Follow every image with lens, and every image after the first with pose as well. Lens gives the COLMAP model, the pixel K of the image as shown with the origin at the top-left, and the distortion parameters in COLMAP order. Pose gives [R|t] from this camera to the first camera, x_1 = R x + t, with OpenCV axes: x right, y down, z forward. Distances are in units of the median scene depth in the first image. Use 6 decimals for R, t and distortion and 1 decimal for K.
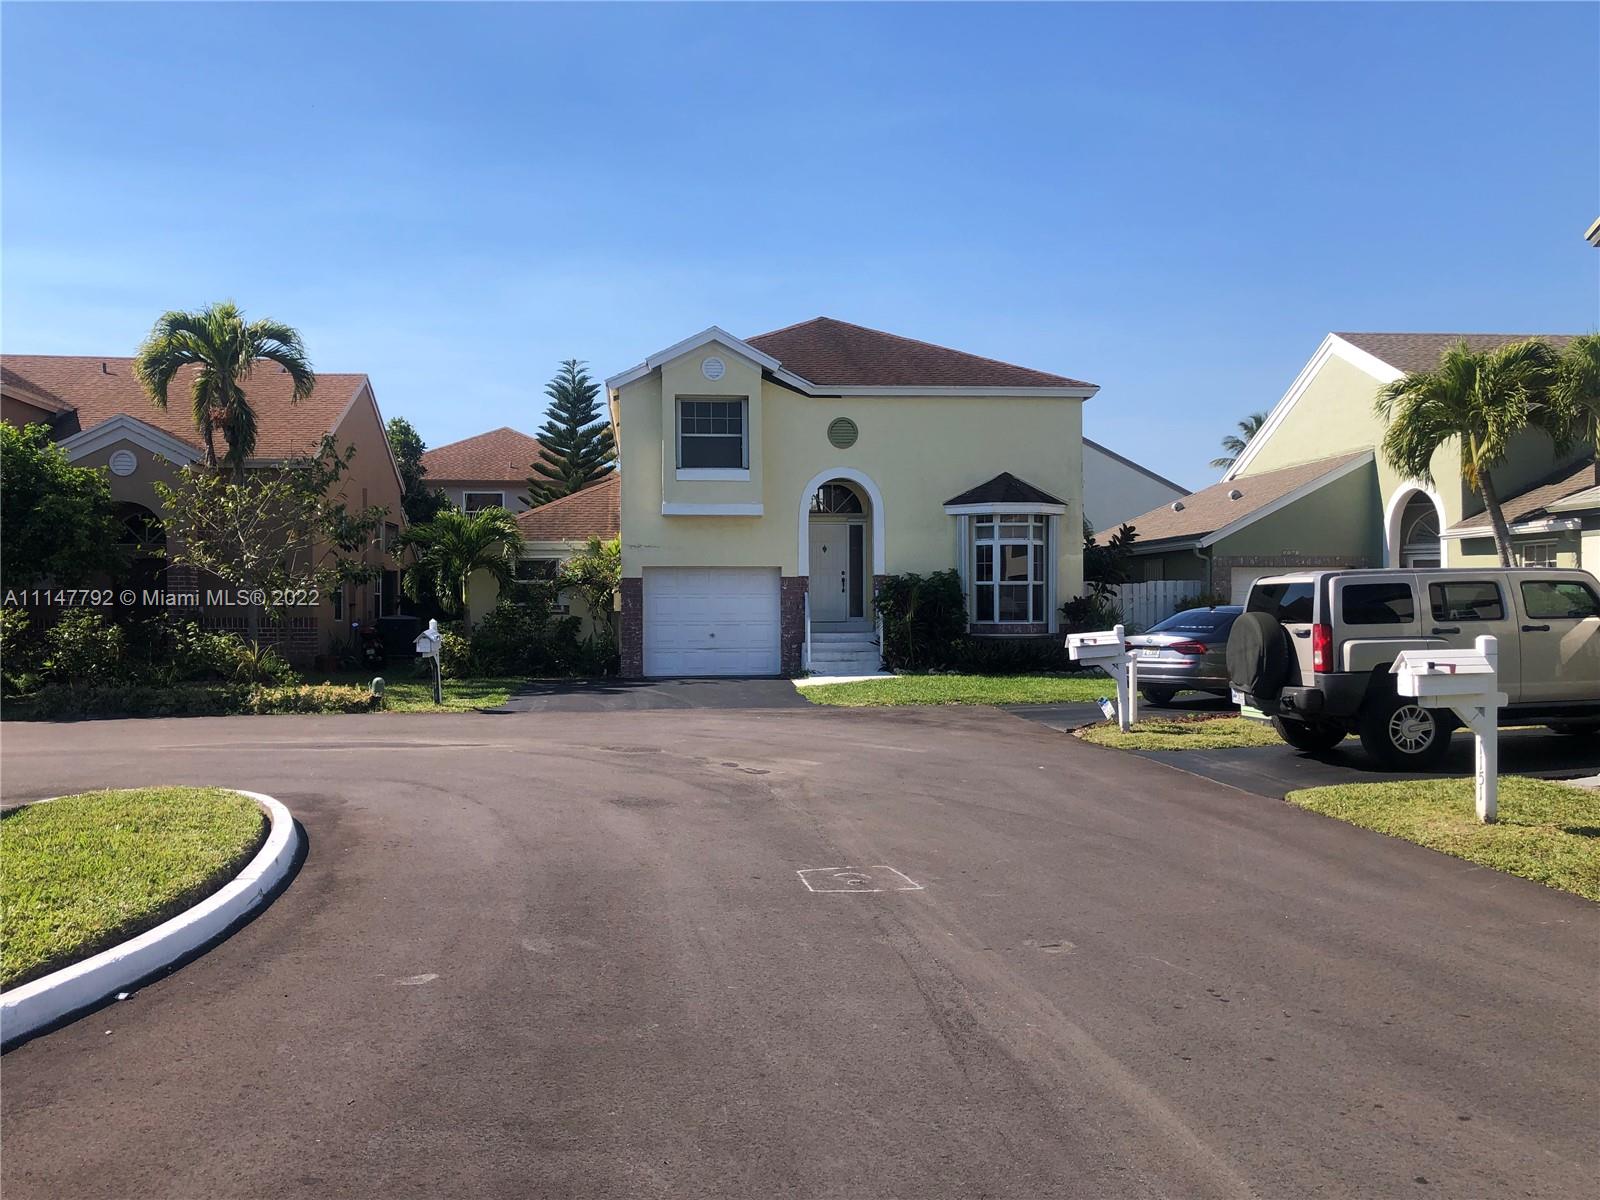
lens RADIAL K [[1334.8, 0, 794.8], [0, 1334.8, 611.0], [0, 0, 1]] dist [0.086835, -0.254797]
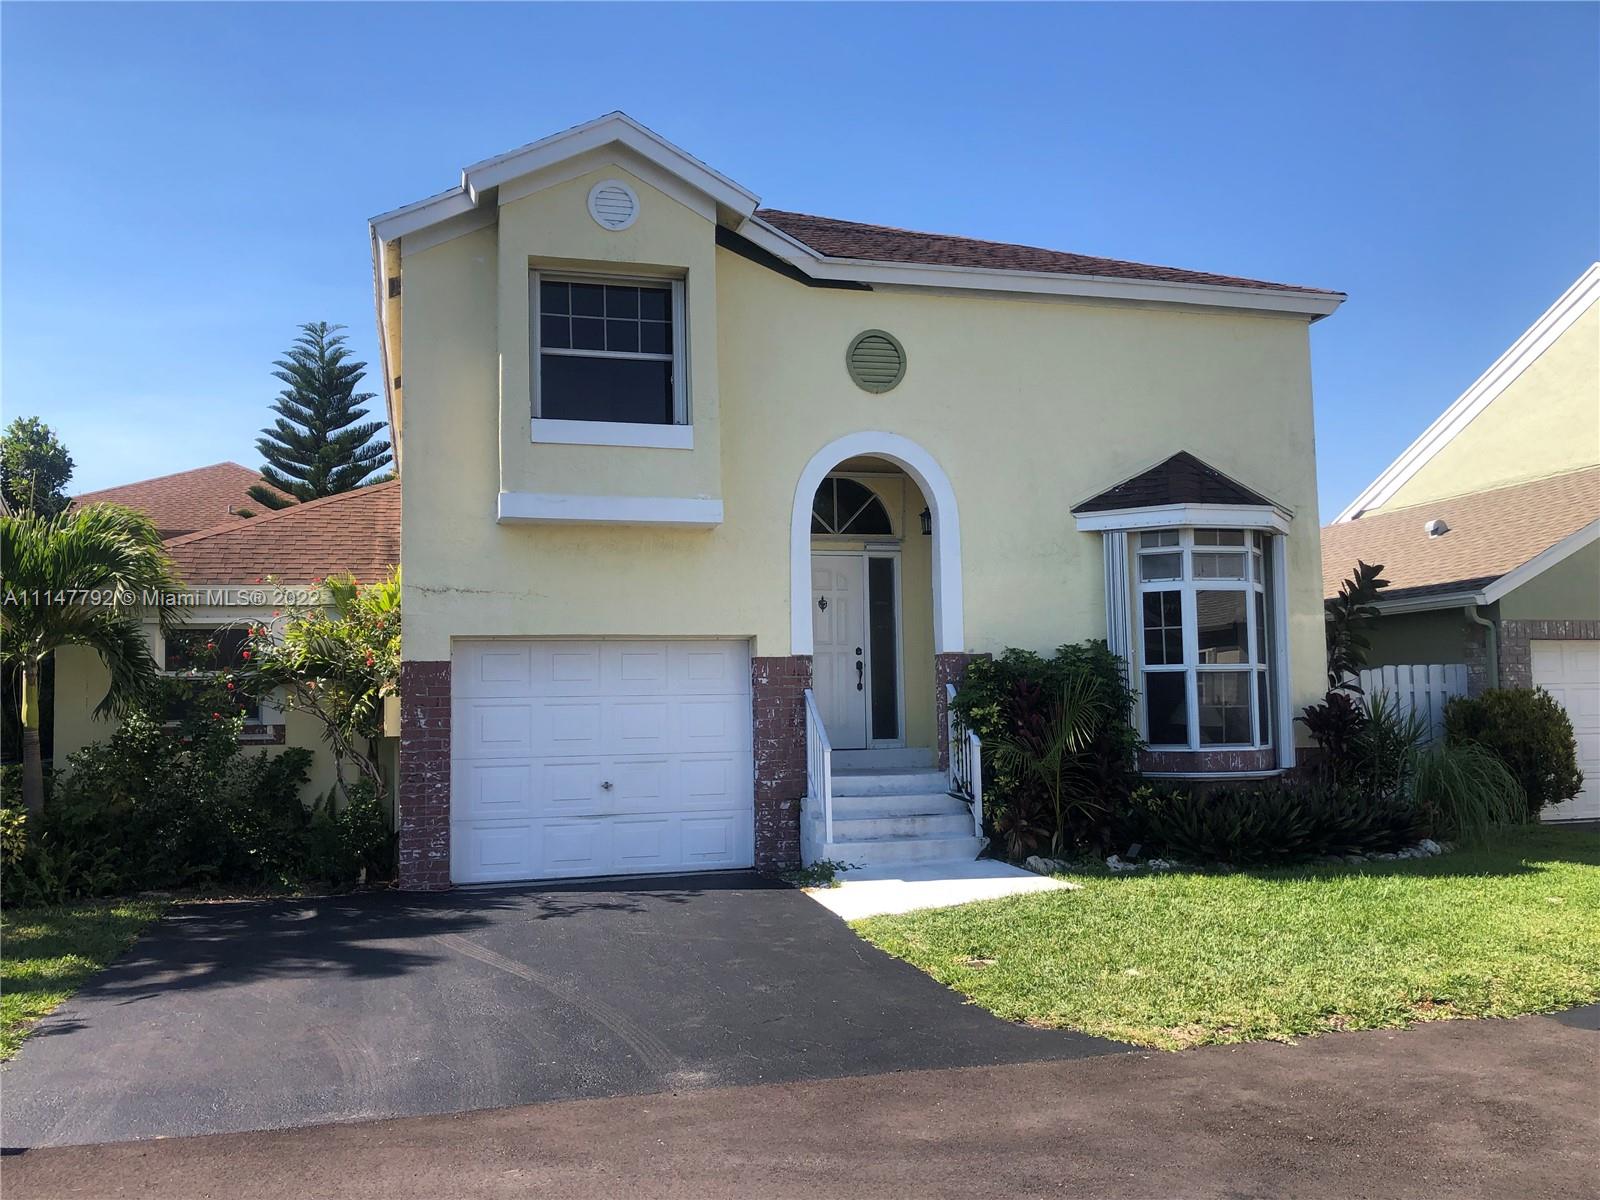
lens RADIAL K [[1334.8, 0, 794.8], [0, 1334.8, 611.0], [0, 0, 1]] dist [0.086835, -0.254797]
pose [[0.987306, -0.000582, 0.158827, -0.070890], [0.013410, 0.996728, -0.079710, -0.004247], [-0.158260, 0.080828, 0.984084, 0.532467]]
